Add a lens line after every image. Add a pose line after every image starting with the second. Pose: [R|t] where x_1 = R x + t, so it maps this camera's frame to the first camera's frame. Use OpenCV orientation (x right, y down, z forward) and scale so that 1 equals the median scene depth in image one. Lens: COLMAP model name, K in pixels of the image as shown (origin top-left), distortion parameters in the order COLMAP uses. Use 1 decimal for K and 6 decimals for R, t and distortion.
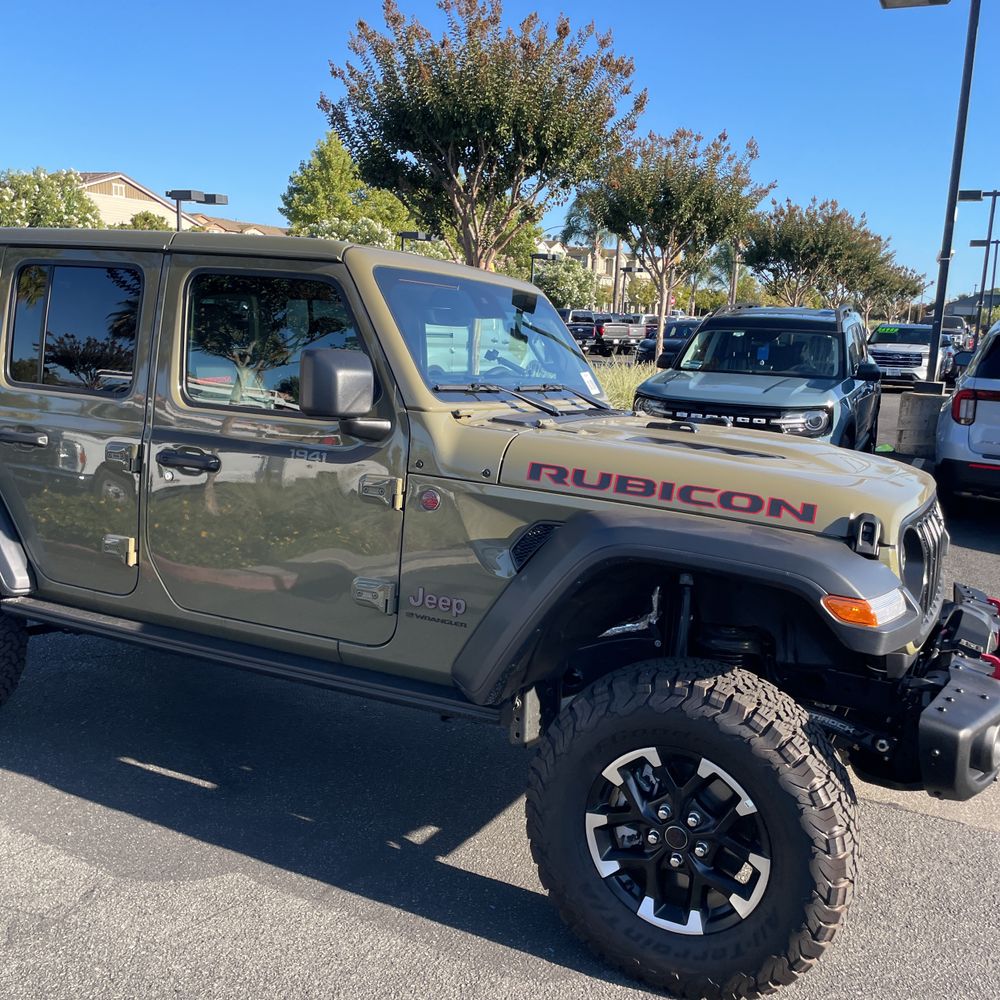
lens RADIAL K [[1005.9, 0, 488.5], [0, 1005.9, 488.2], [0, 0, 1]] dist [0.106580, -0.148722]
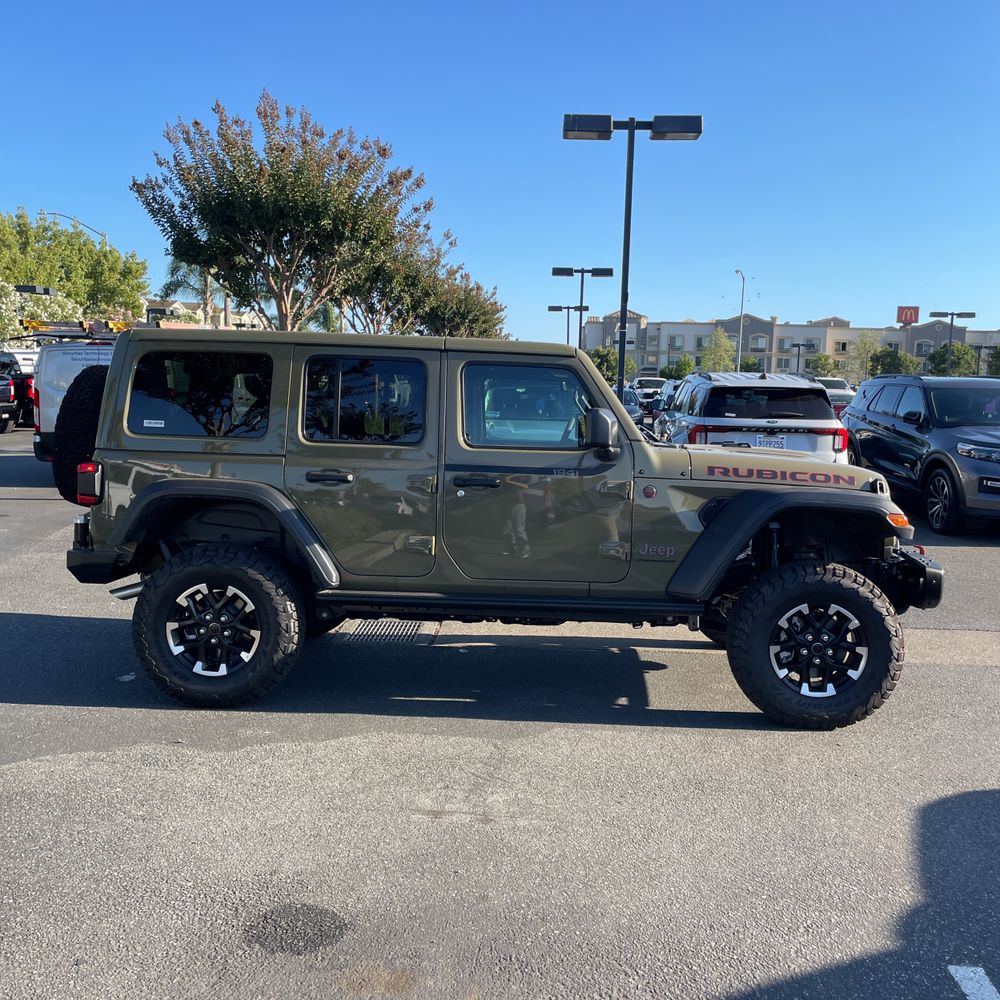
lens RADIAL K [[1006.6, 0, 510.5], [0, 1006.6, 486.2], [0, 0, 1]] dist [0.114246, -0.186423]
pose [[0.906572, -0.063192, 0.417293, -1.085953], [0.085143, 0.995782, -0.034180, 0.044531], [-0.413373, 0.066516, 0.908129, -0.526642]]
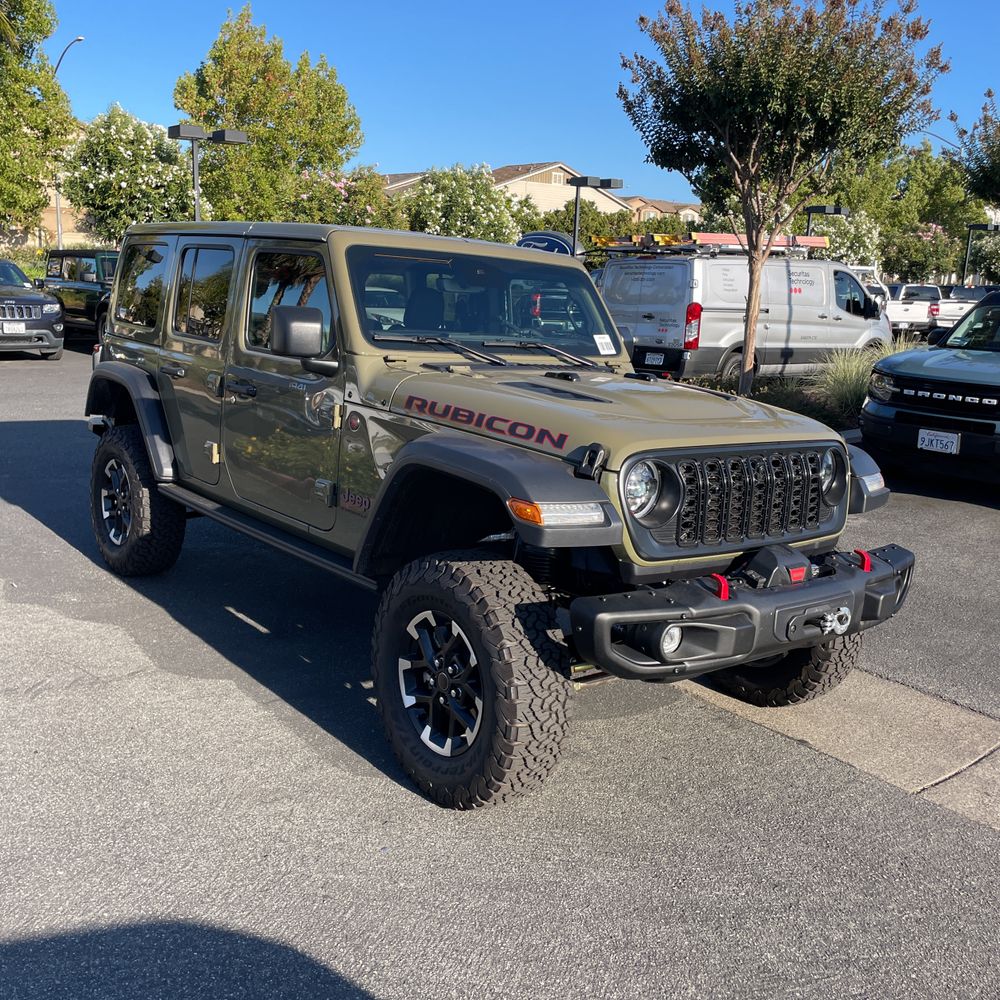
lens RADIAL K [[1005.9, 0, 488.5], [0, 1005.9, 488.2], [0, 0, 1]] dist [0.106580, -0.148722]
pose [[0.911608, 0.080523, -0.403097, 0.697627], [-0.072849, 0.996751, 0.034364, 0.043399], [0.404554, -0.001962, 0.914512, -0.153771]]
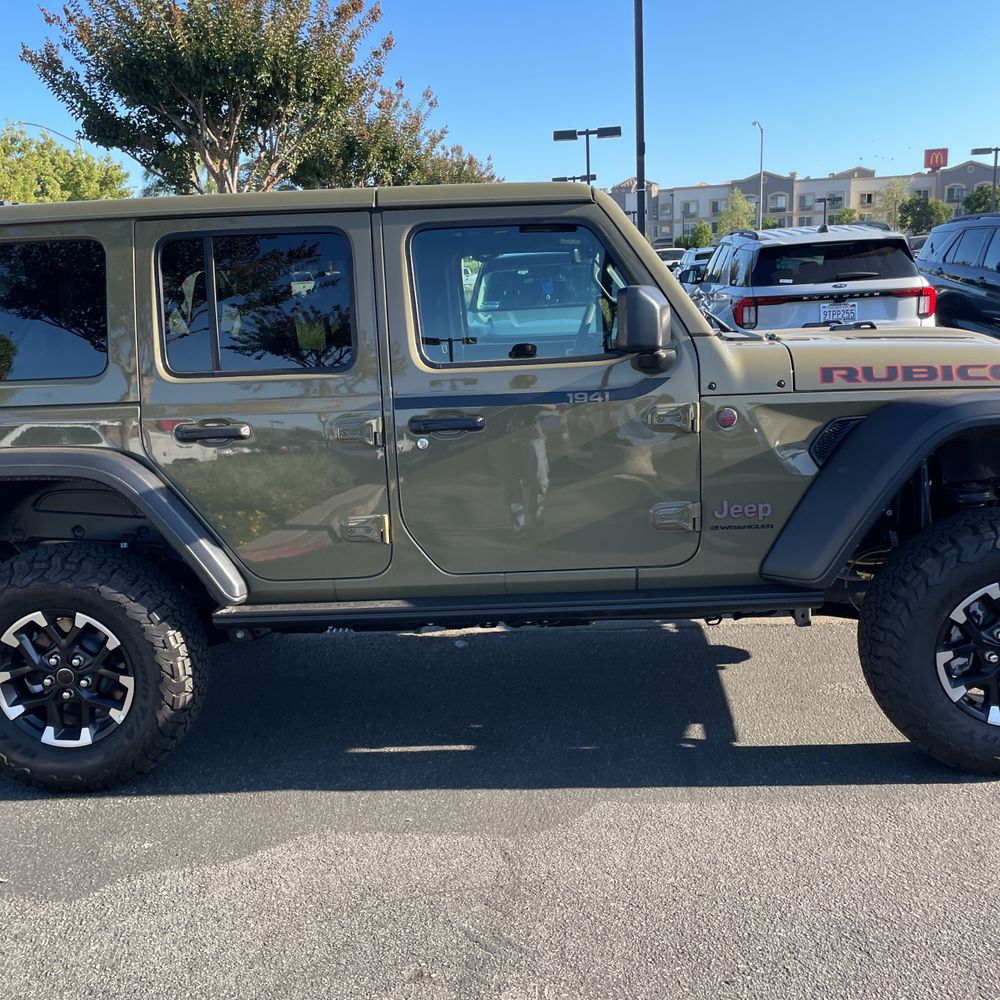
lens RADIAL K [[1008.6, 0, 490.2], [0, 1008.6, 508.2], [0, 0, 1]] dist [0.097292, -0.139042]
pose [[0.913460, -0.181053, 0.364433, -0.757205], [0.159437, 0.983203, 0.088830, -0.032313], [-0.374394, -0.023039, 0.926983, 0.097316]]
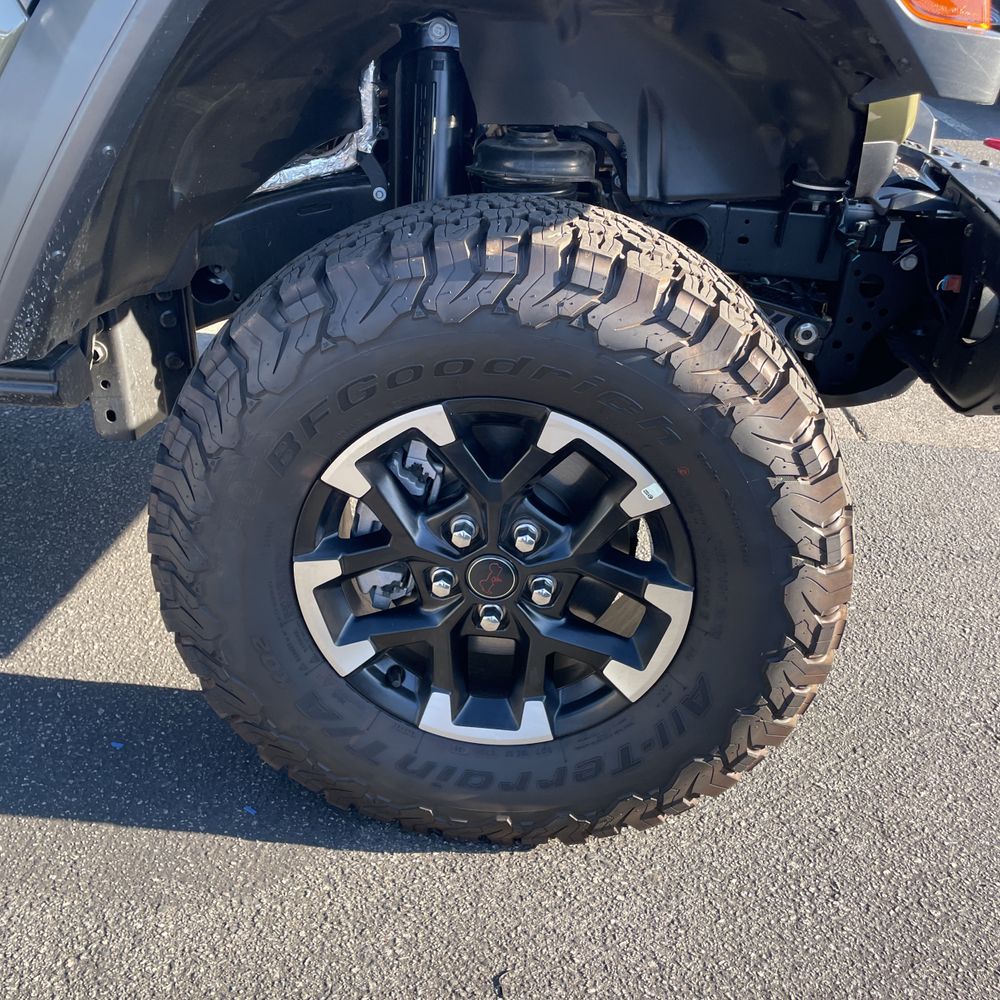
lens RADIAL K [[1005.9, 0, 488.5], [0, 1005.9, 488.2], [0, 0, 1]] dist [0.106580, -0.148722]
pose [[0.927877, -0.174306, 0.329640, 0.032878], [0.049555, 0.933820, 0.354294, 0.128748], [-0.369580, -0.312406, 0.875108, 0.566716]]
